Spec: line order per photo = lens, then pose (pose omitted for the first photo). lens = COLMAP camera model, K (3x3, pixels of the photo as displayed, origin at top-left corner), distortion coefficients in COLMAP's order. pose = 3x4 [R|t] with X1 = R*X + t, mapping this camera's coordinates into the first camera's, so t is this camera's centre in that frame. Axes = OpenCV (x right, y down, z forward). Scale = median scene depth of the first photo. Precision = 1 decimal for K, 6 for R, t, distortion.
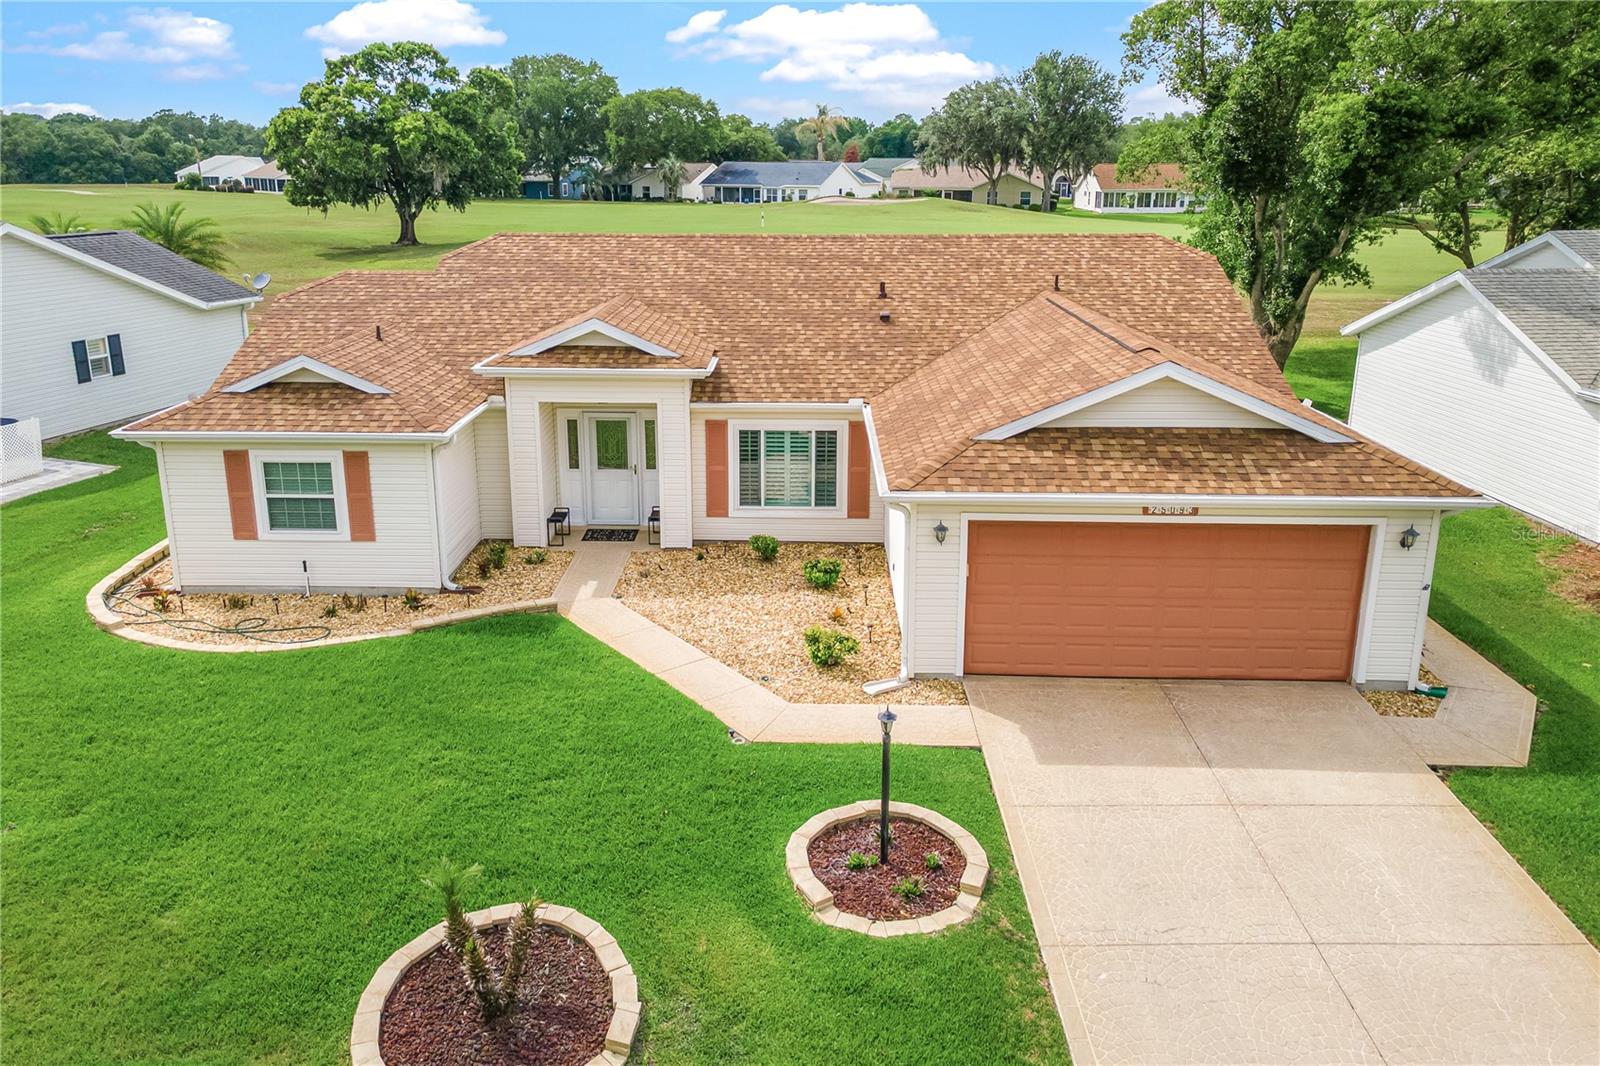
lens RADIAL K [[1194.2, 0, 786.0], [0, 1194.2, 496.6], [0, 0, 1]] dist [0.023268, 0.006642]
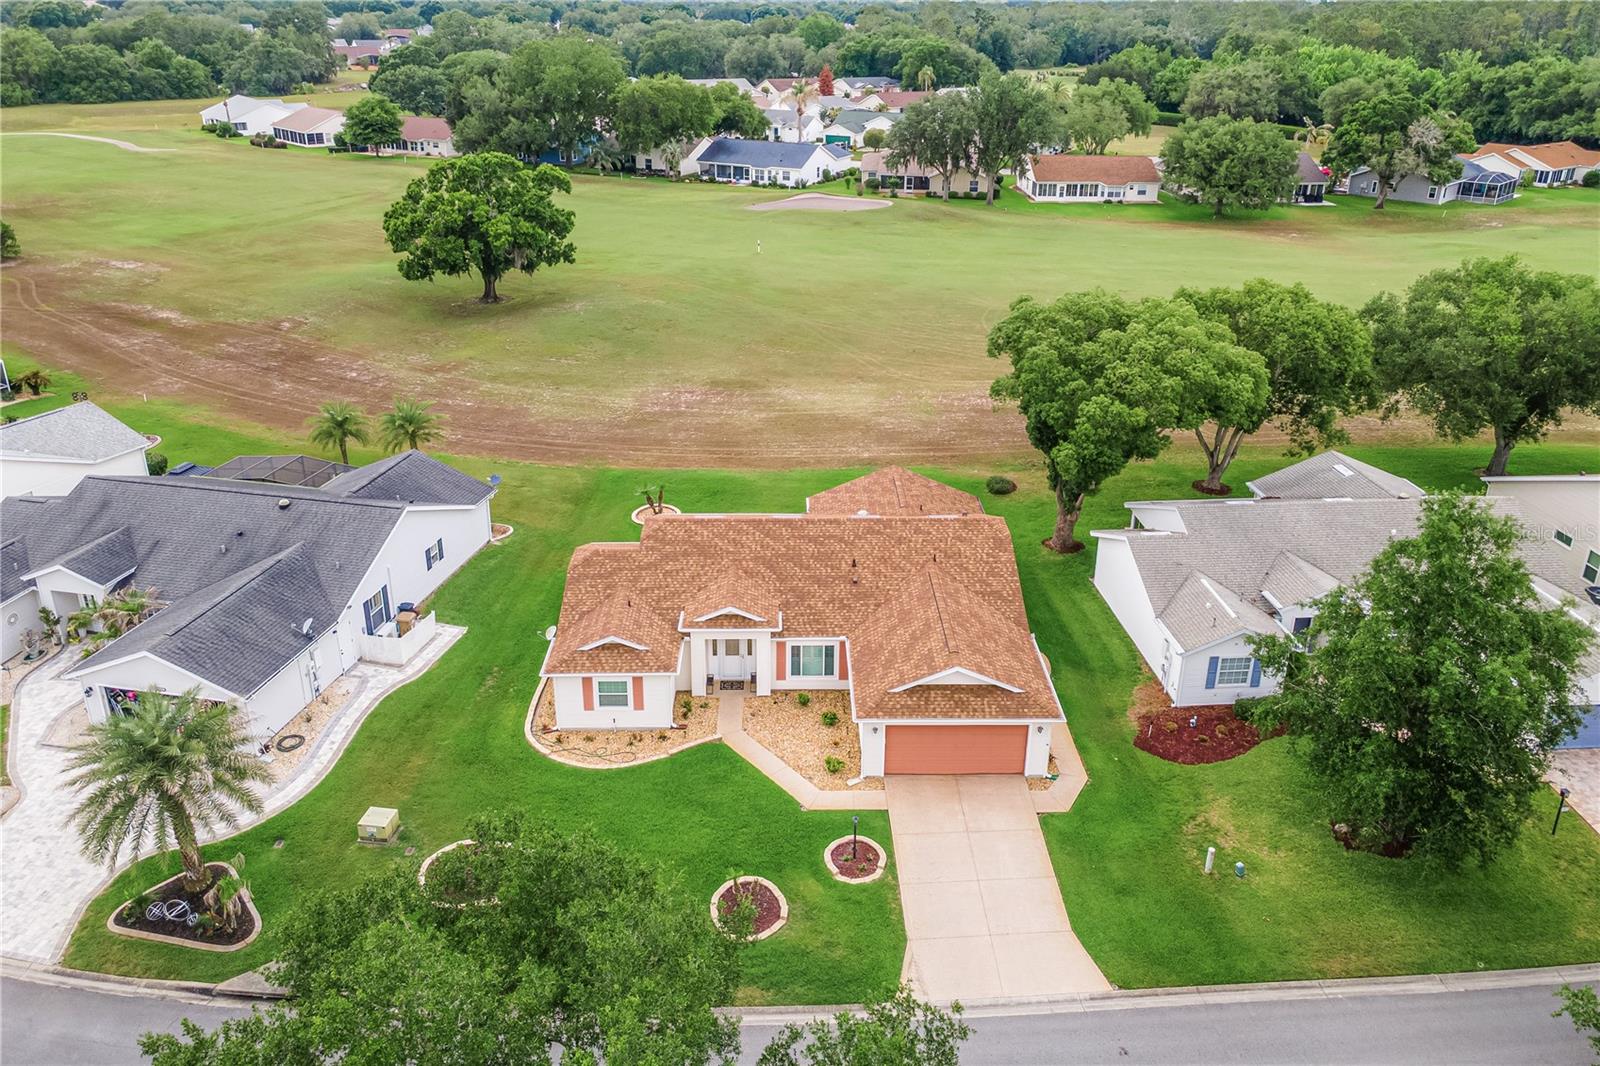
lens RADIAL K [[1160.8, 0, 833.3], [0, 1160.8, 466.8], [0, 0, 1]] dist [0.024350, -0.000538]
pose [[0.997985, -0.005602, 0.063201, -0.096804], [-0.000685, 0.995085, 0.099020, -0.609894], [-0.063445, -0.098863, 0.993076, -1.160986]]
